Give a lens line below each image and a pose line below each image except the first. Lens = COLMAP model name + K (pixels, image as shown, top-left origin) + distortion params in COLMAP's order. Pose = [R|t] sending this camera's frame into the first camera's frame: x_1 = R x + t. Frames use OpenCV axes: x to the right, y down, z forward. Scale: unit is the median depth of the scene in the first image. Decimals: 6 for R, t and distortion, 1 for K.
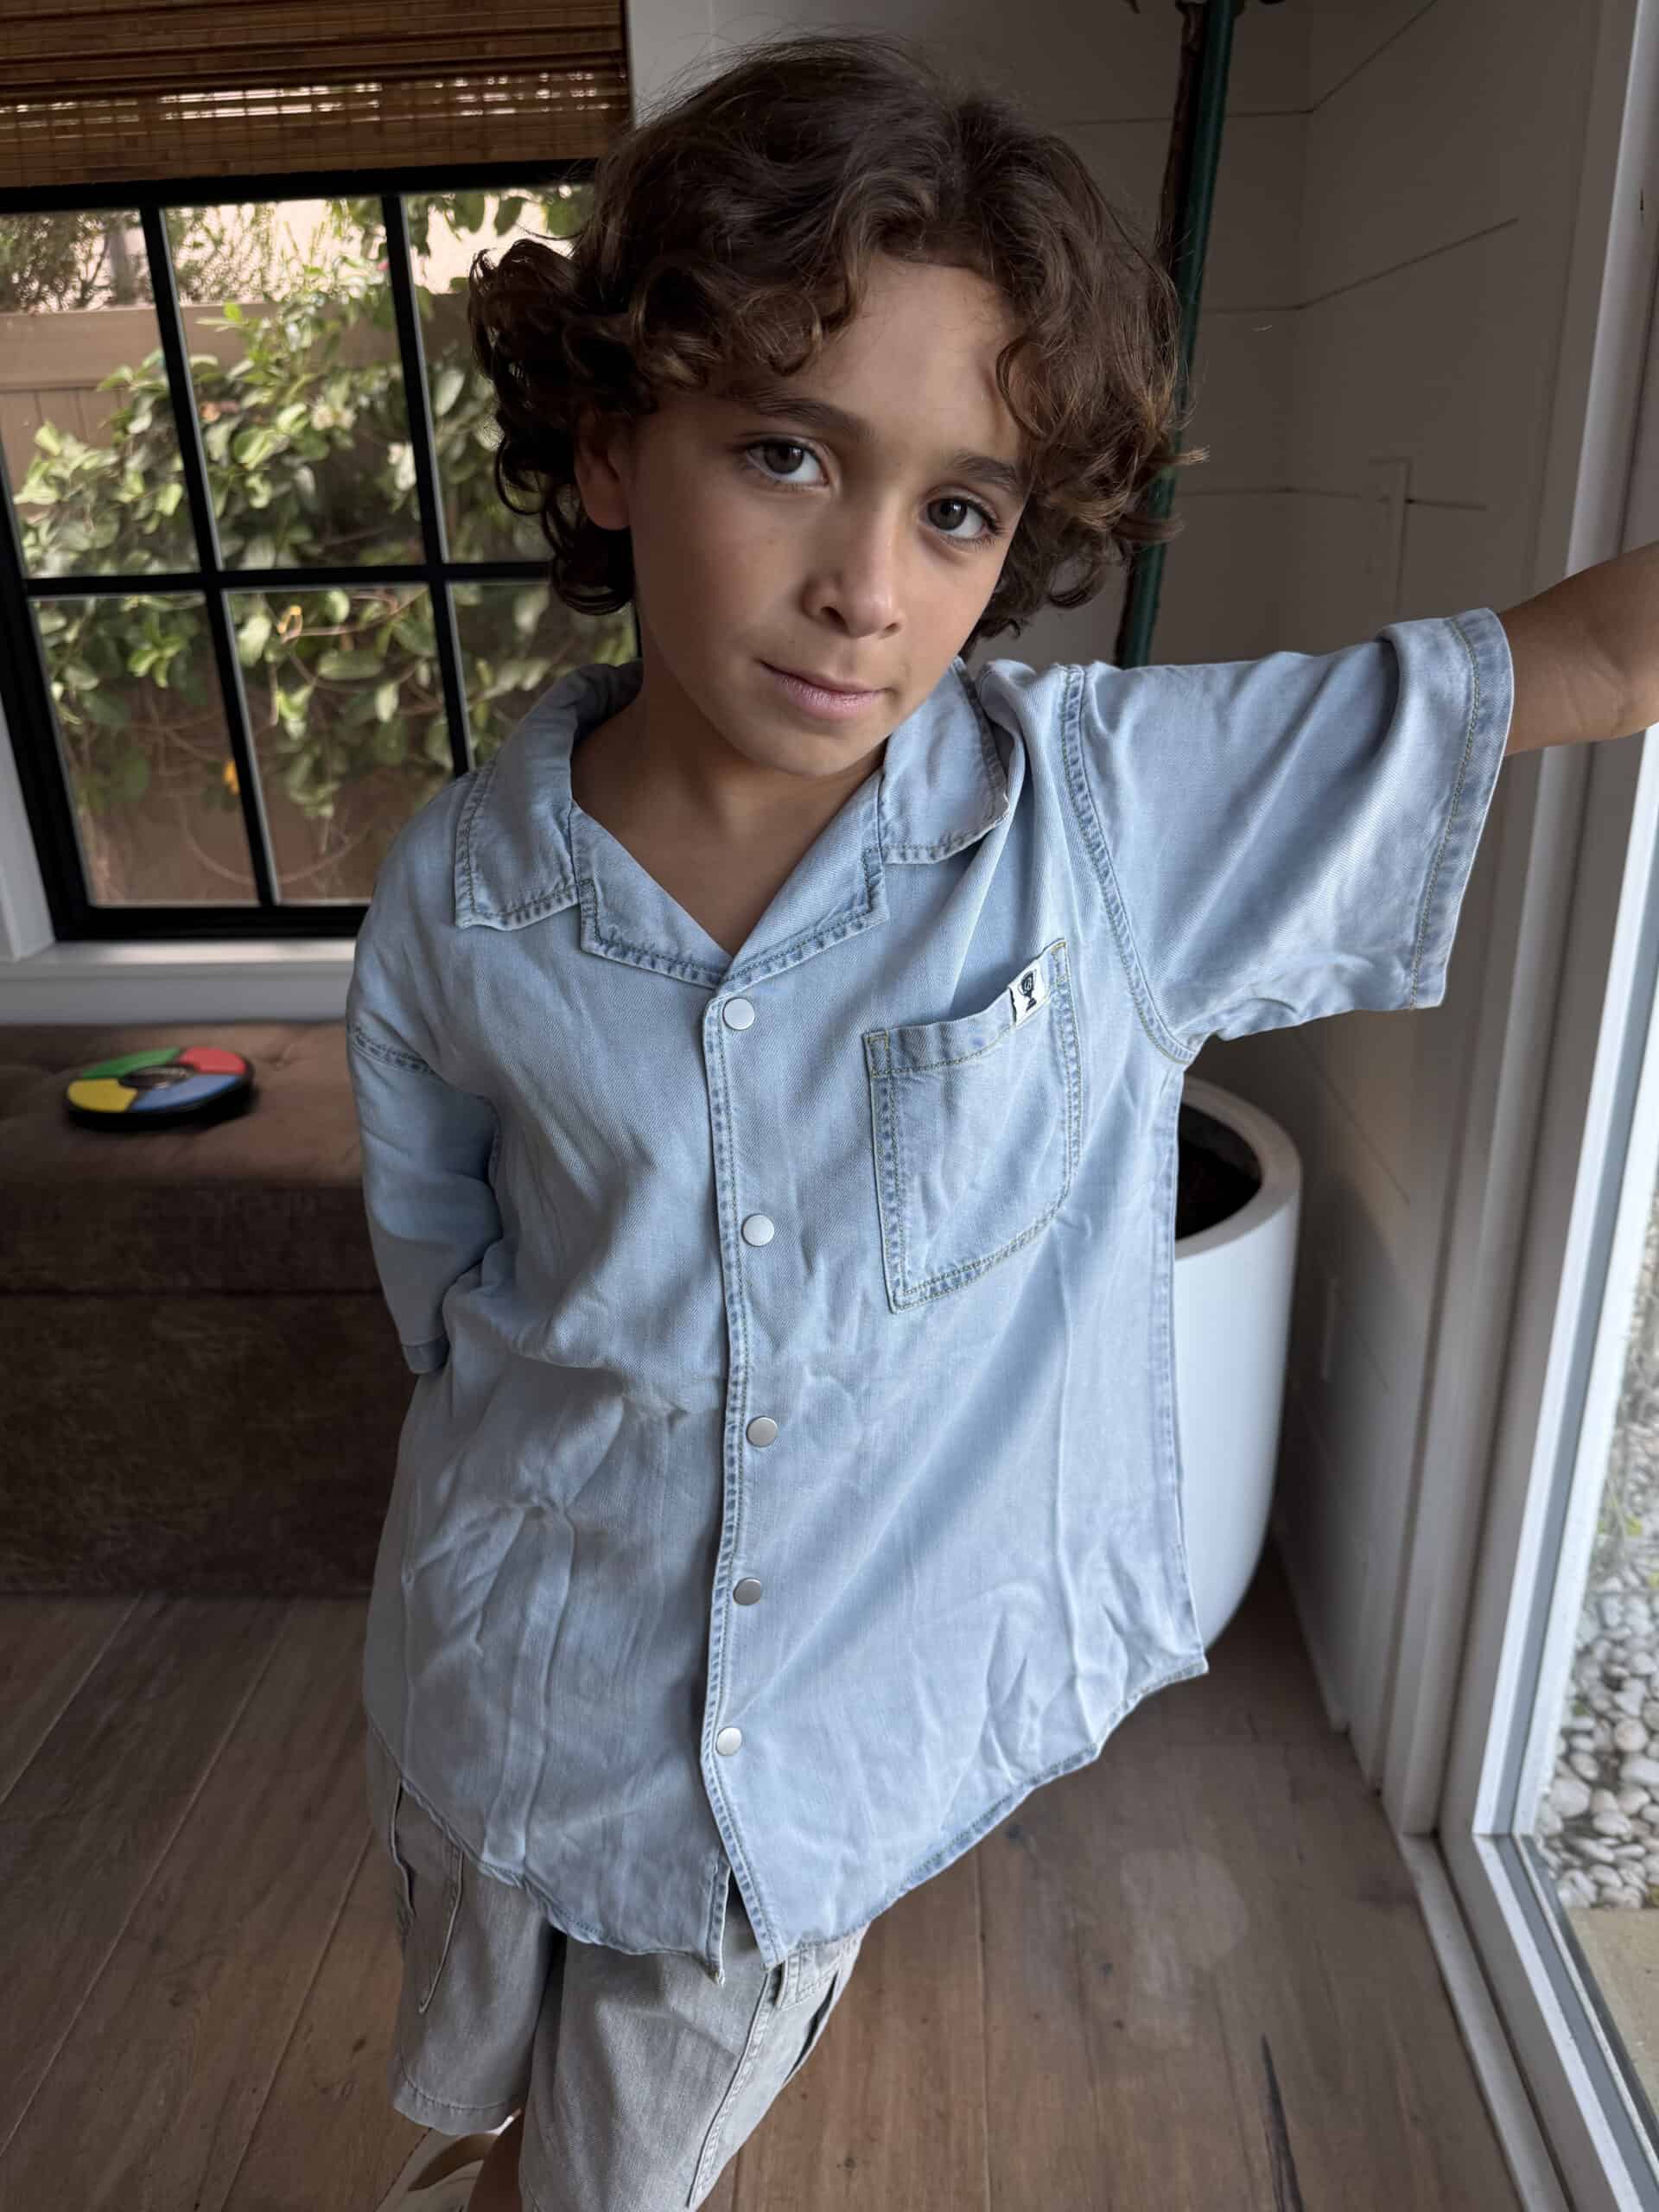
lens RADIAL K [[1615.9, 0, 829.5], [0, 1615.9, 1106.0], [0, 0, 1]] dist [-0.003255, -0.004094]
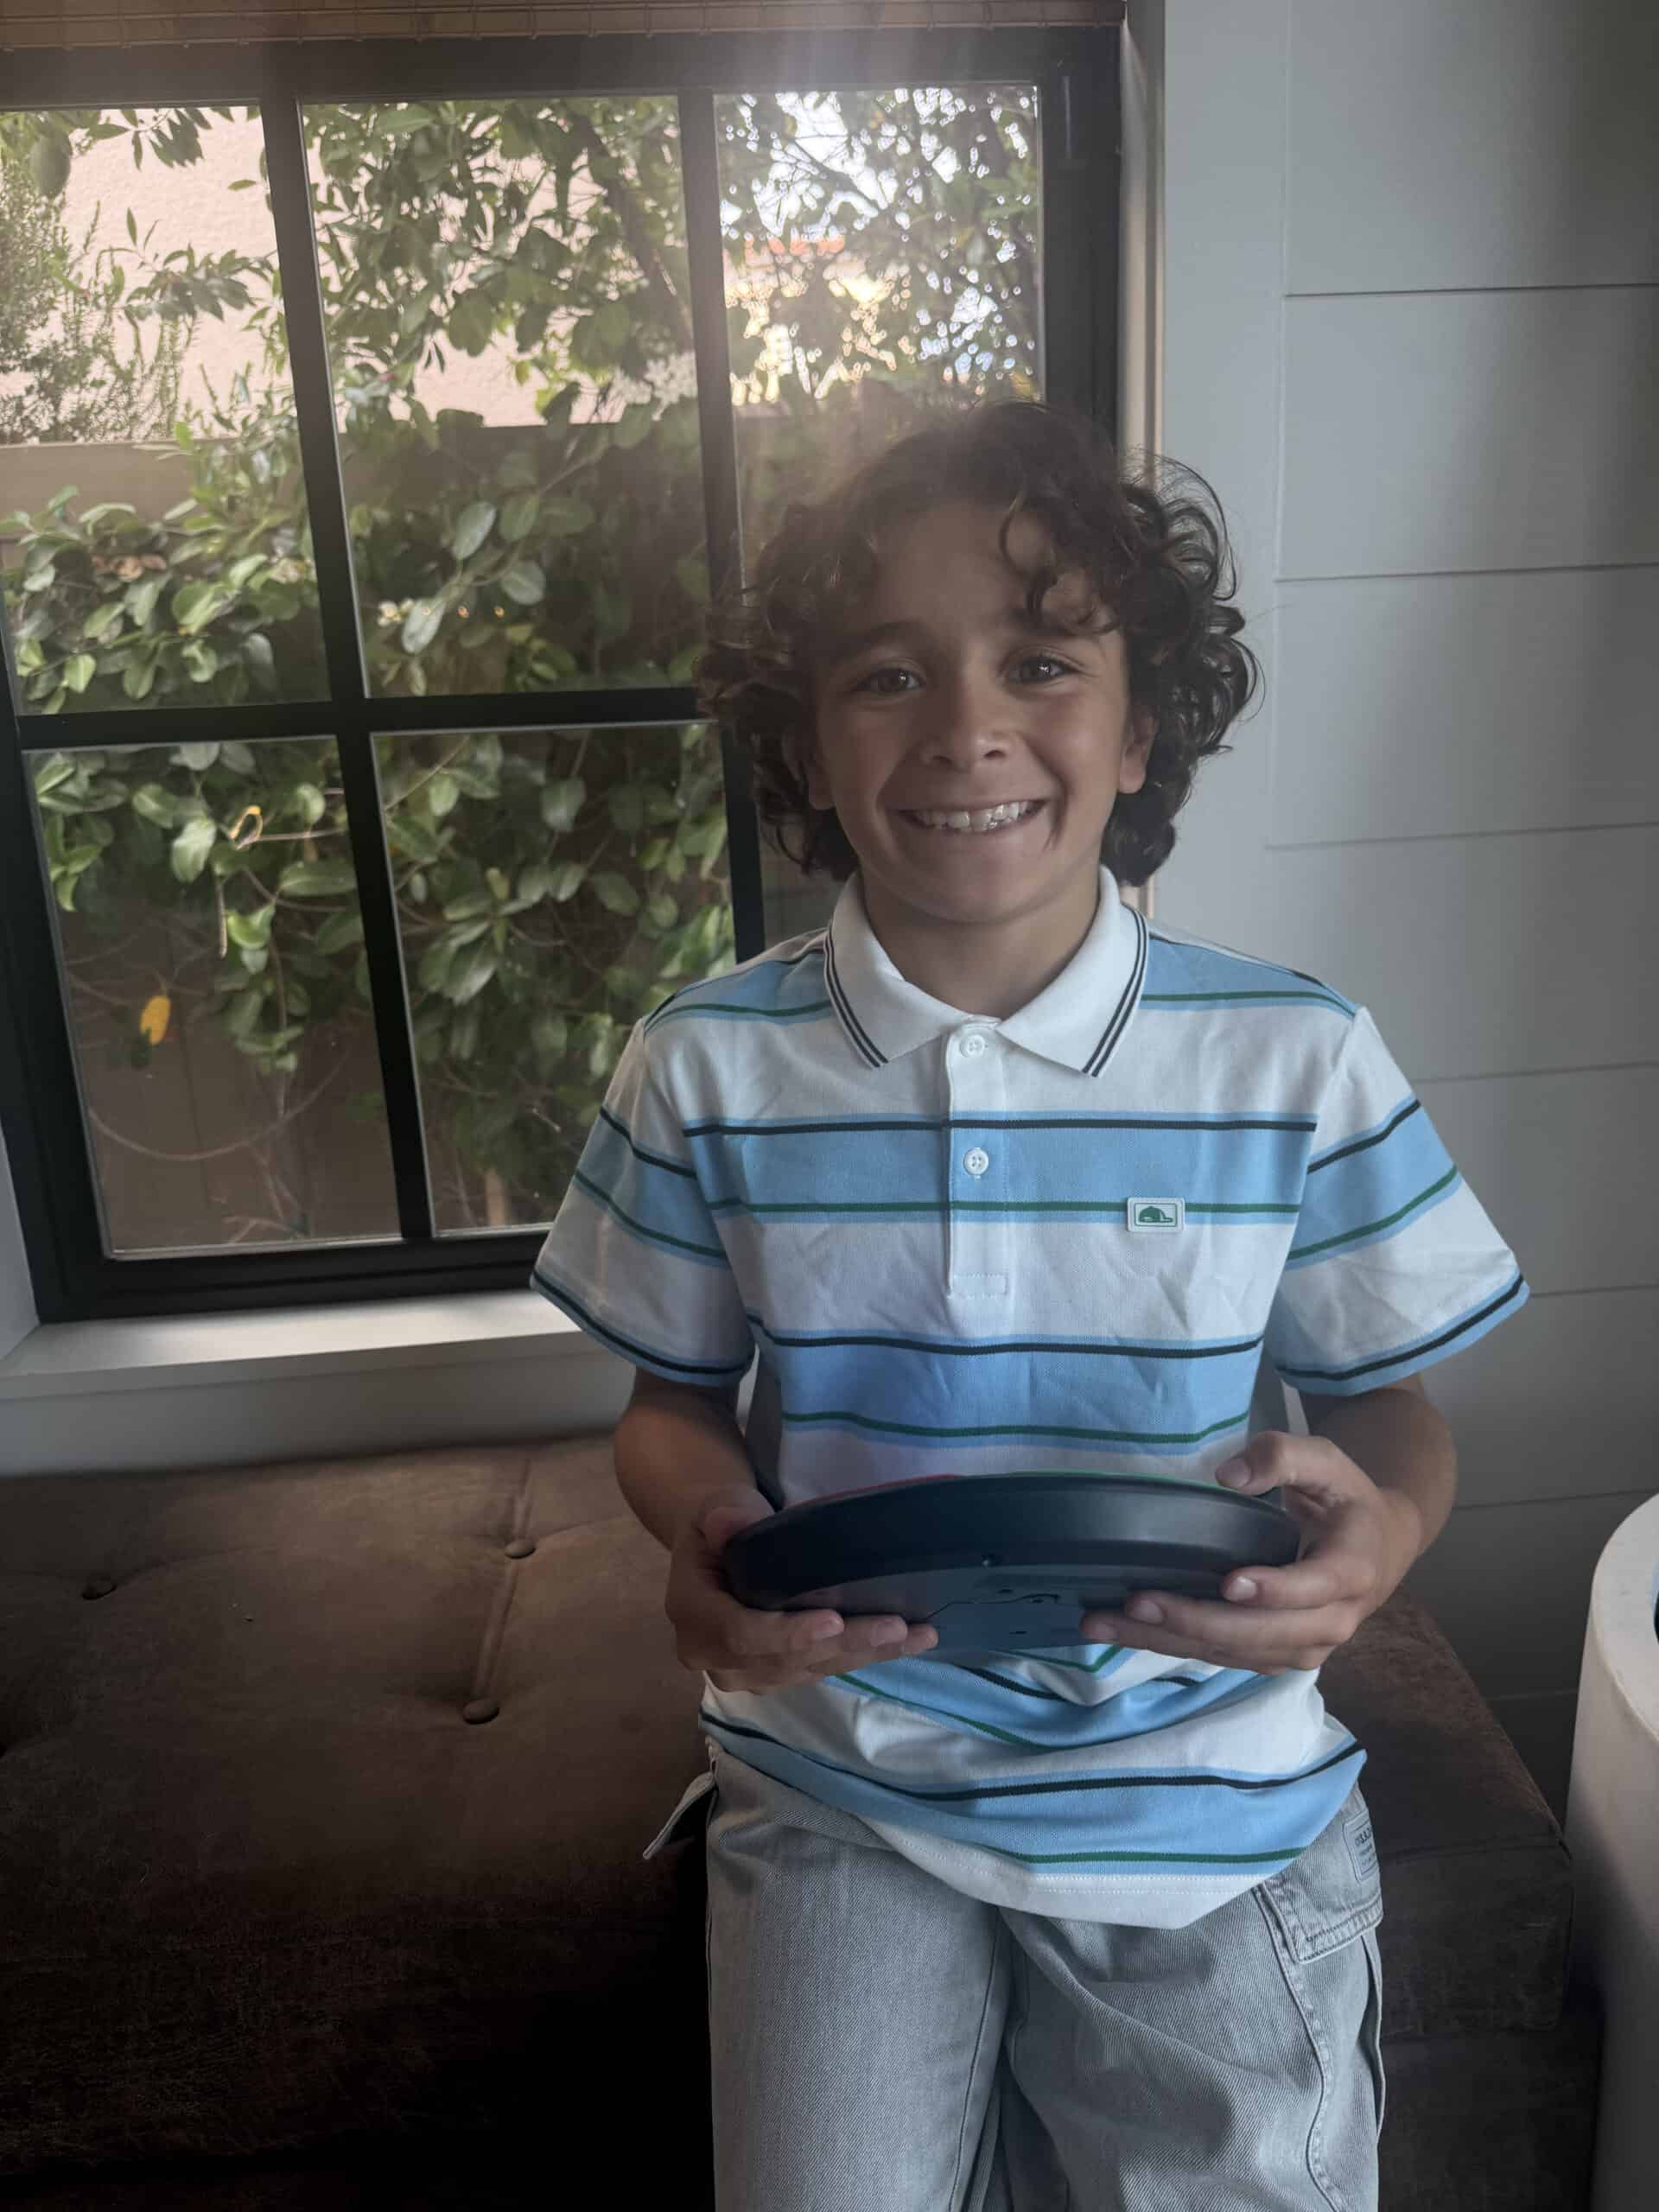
lens RADIAL K [[1615.9, 0, 829.5], [0, 1615.9, 1106.0], [0, 0, 1]] dist [-0.003255, -0.004094]
pose [[0.991101, -0.043291, 0.125873, -0.158837], [0.059294, 0.990217, -0.126310, -0.052795], [-0.119174, 0.132650, 0.983972, 0.225259]]
